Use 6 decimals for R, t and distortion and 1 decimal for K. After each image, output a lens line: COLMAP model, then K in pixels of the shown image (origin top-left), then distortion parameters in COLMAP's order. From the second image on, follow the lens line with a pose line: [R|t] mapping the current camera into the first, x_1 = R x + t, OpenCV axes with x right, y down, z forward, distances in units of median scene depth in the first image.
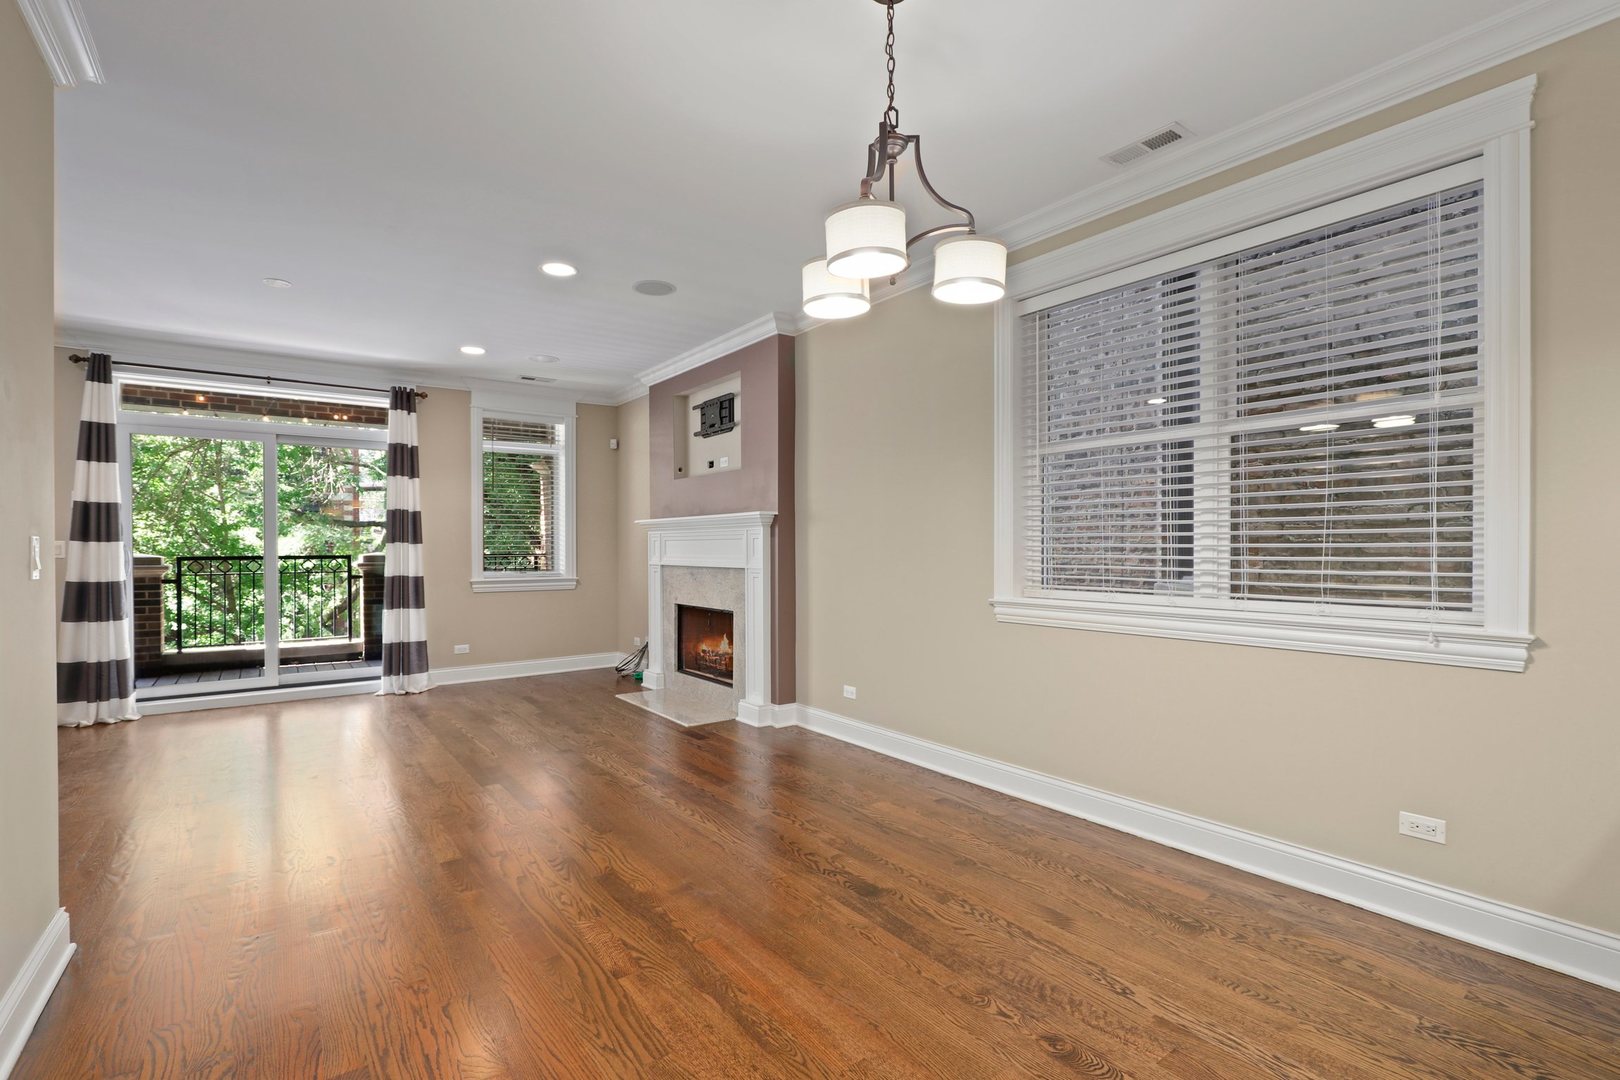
lens RADIAL K [[745.3, 0, 829.1], [0, 745.3, 552.5], [0, 0, 1]] dist [-0.024576, 0.005682]
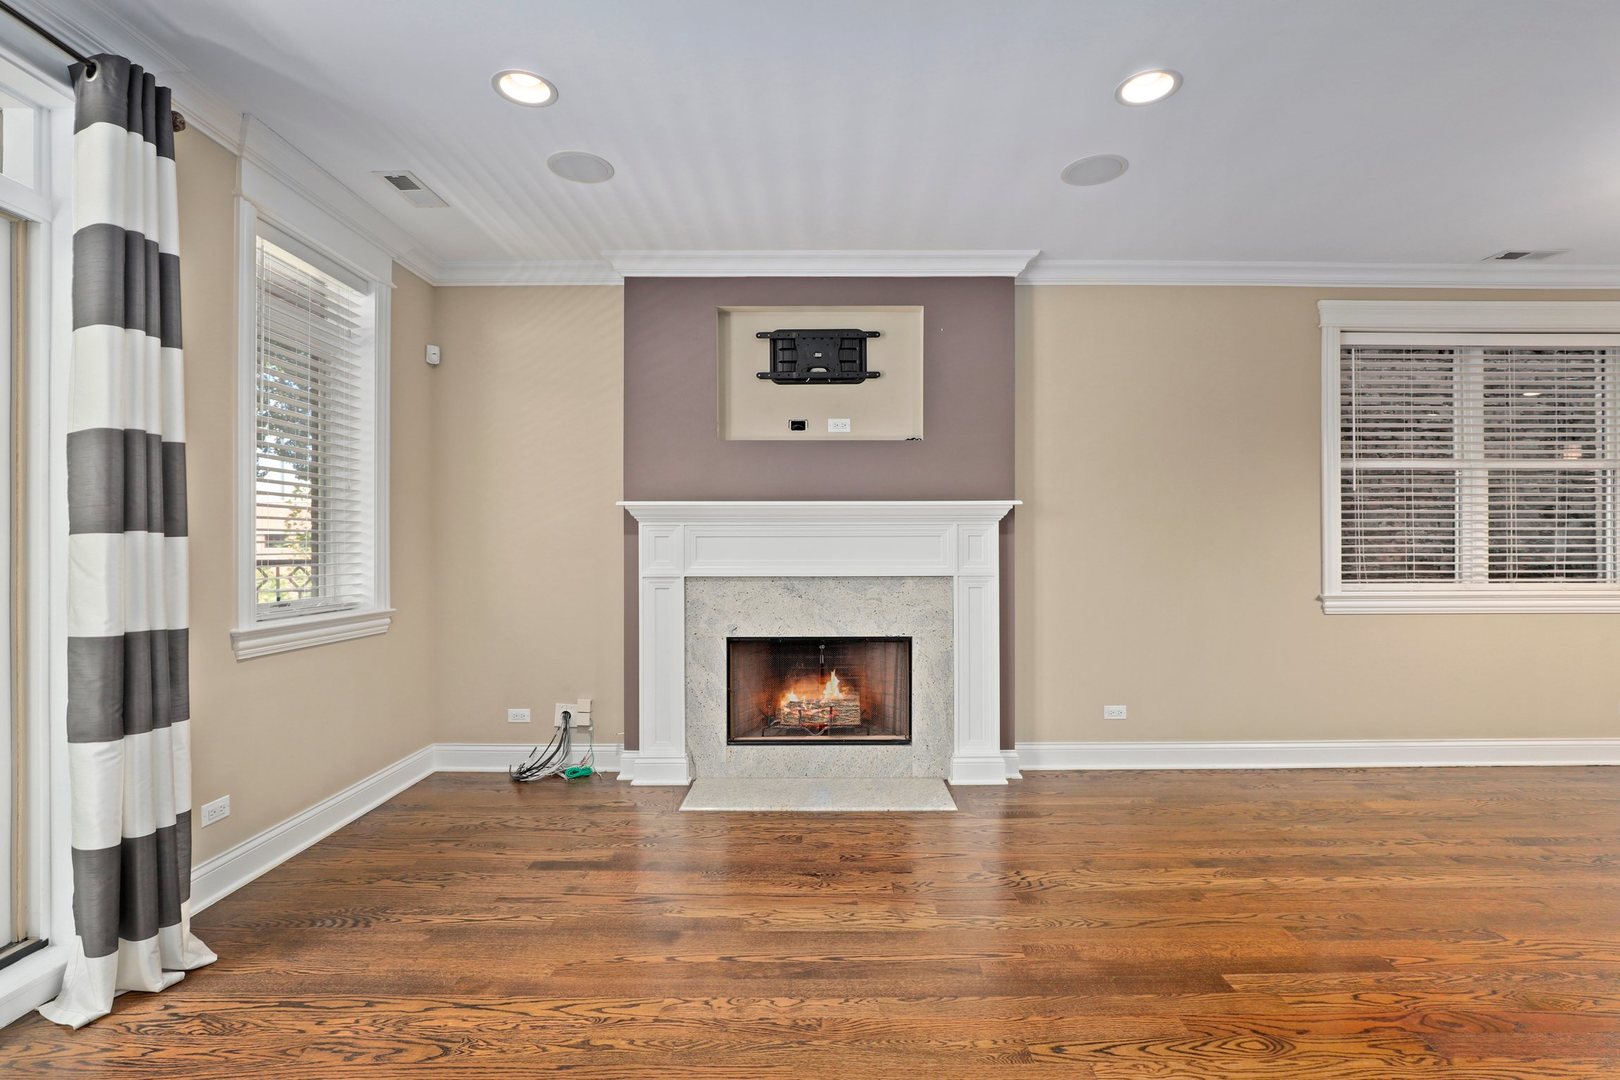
lens RADIAL K [[745.3, 0, 817.3], [0, 745.3, 546.2], [0, 0, 1]] dist [-0.024576, 0.005682]
pose [[0.603883, 0.004576, 0.797060, -0.795036], [0.006939, 0.999915, -0.010998, -0.001535], [-0.797043, 0.012173, 0.603800, 0.675335]]
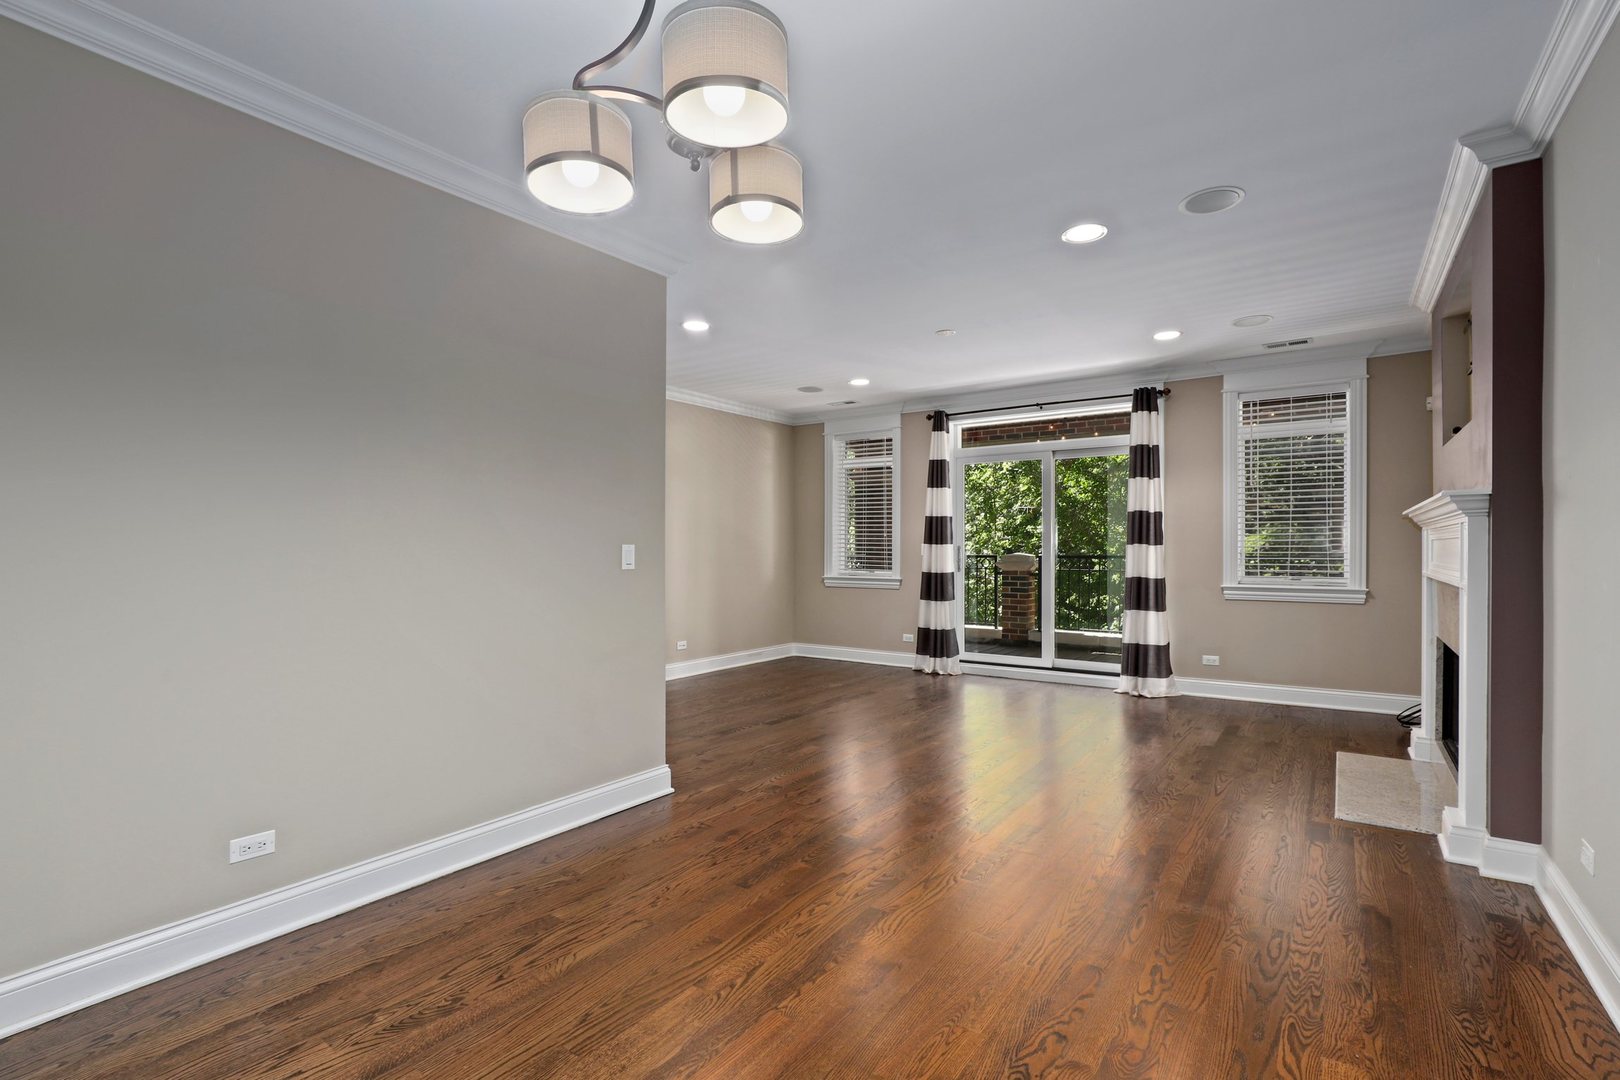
lens RADIAL K [[745.3, 0, 821.4], [0, 745.3, 546.0], [0, 0, 1]] dist [-0.024576, 0.005682]
pose [[0.305265, 0.001550, -0.952266, 0.294391], [-0.007180, 0.999974, -0.000674, -0.008509], [0.952240, 0.007044, 0.305269, 0.347046]]
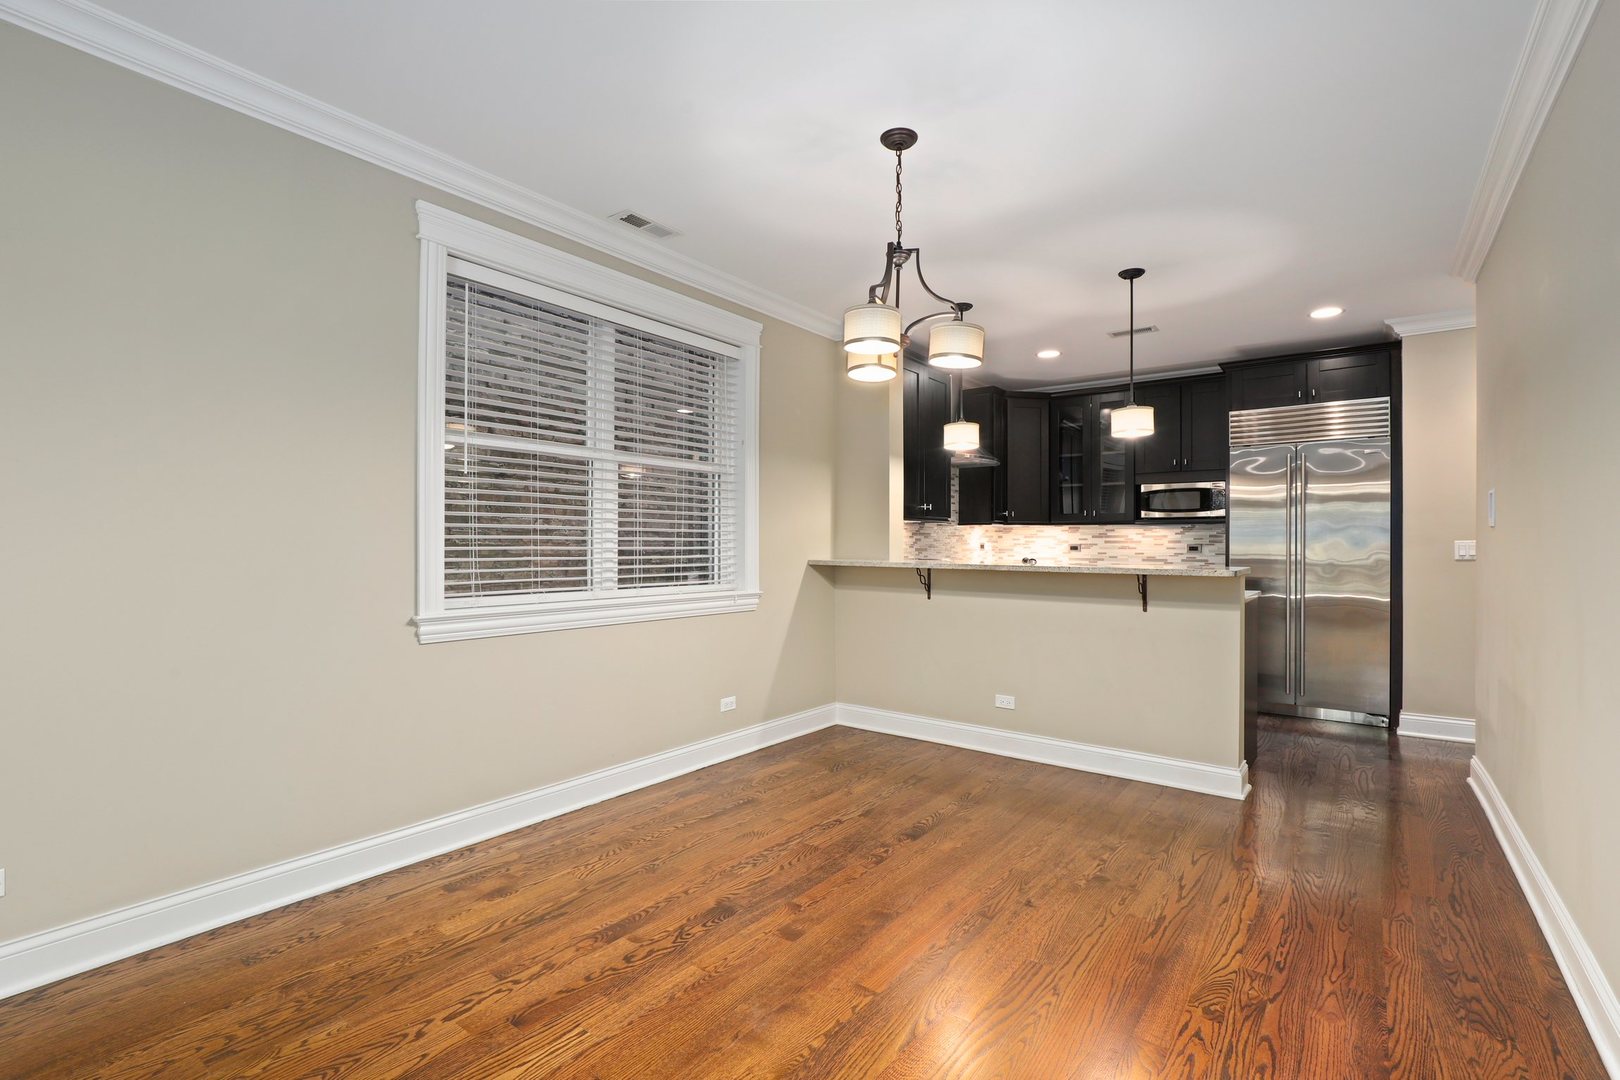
lens RADIAL K [[745.3, 0, 808.5], [0, 745.3, 545.3], [0, 0, 1]] dist [-0.024576, 0.005682]
pose [[-0.261282, 0.004009, 0.965254, -0.457796], [0.007485, 0.999970, -0.002127, -0.005360], [-0.965234, 0.006669, -0.261304, 0.581429]]
